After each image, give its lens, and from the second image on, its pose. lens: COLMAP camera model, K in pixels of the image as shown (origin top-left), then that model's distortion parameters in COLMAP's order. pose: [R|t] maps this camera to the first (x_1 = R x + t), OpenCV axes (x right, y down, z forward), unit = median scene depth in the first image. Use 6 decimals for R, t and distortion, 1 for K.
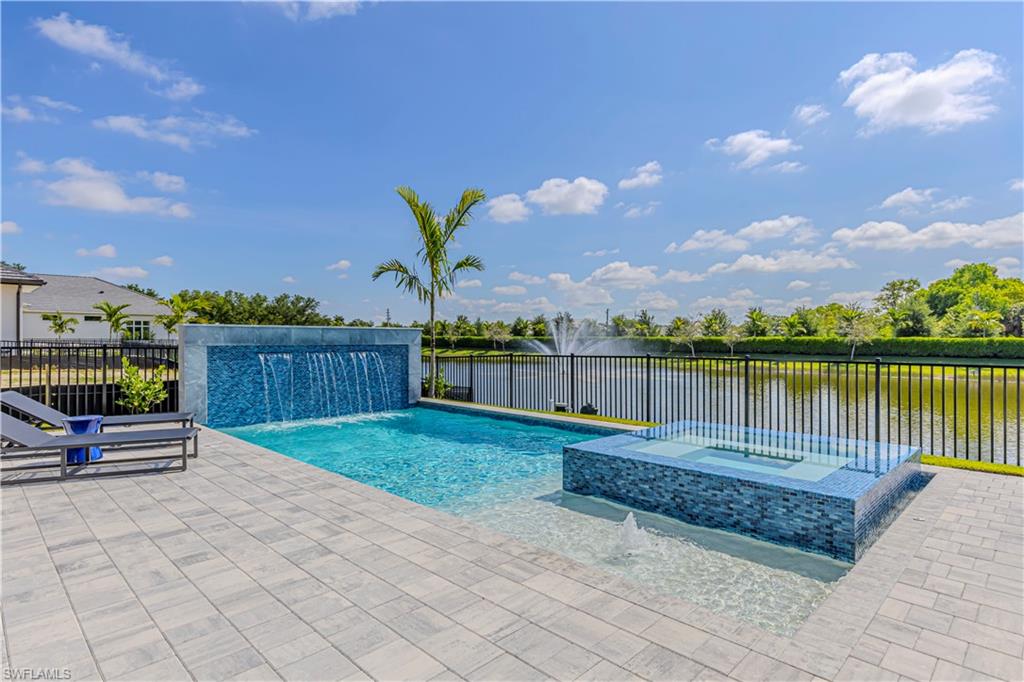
lens RADIAL K [[549.4, 0, 517.1], [0, 549.4, 338.3], [0, 0, 1]] dist [0.020914, 0.000599]
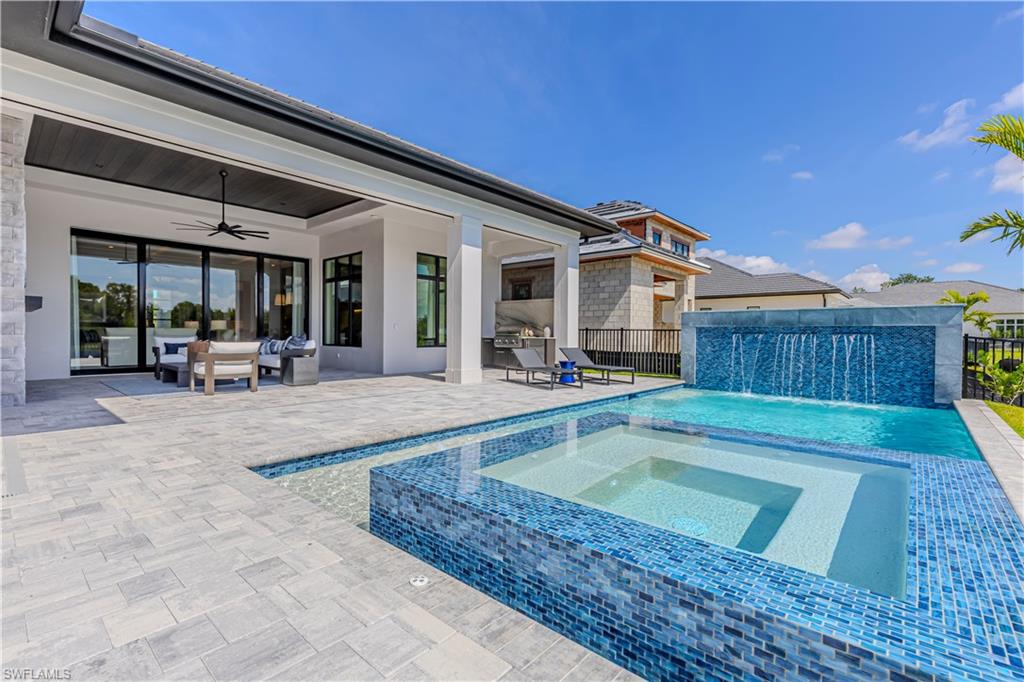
lens RADIAL K [[459.8, 0, 513.8], [0, 459.8, 340.3], [0, 0, 1]] dist [0.004146, 0.000886]
pose [[0.050088, 0.009545, -0.998699, 0.442113], [-0.009719, 0.999912, 0.009070, 0.033012], [0.998697, 0.009252, 0.050177, 0.404894]]
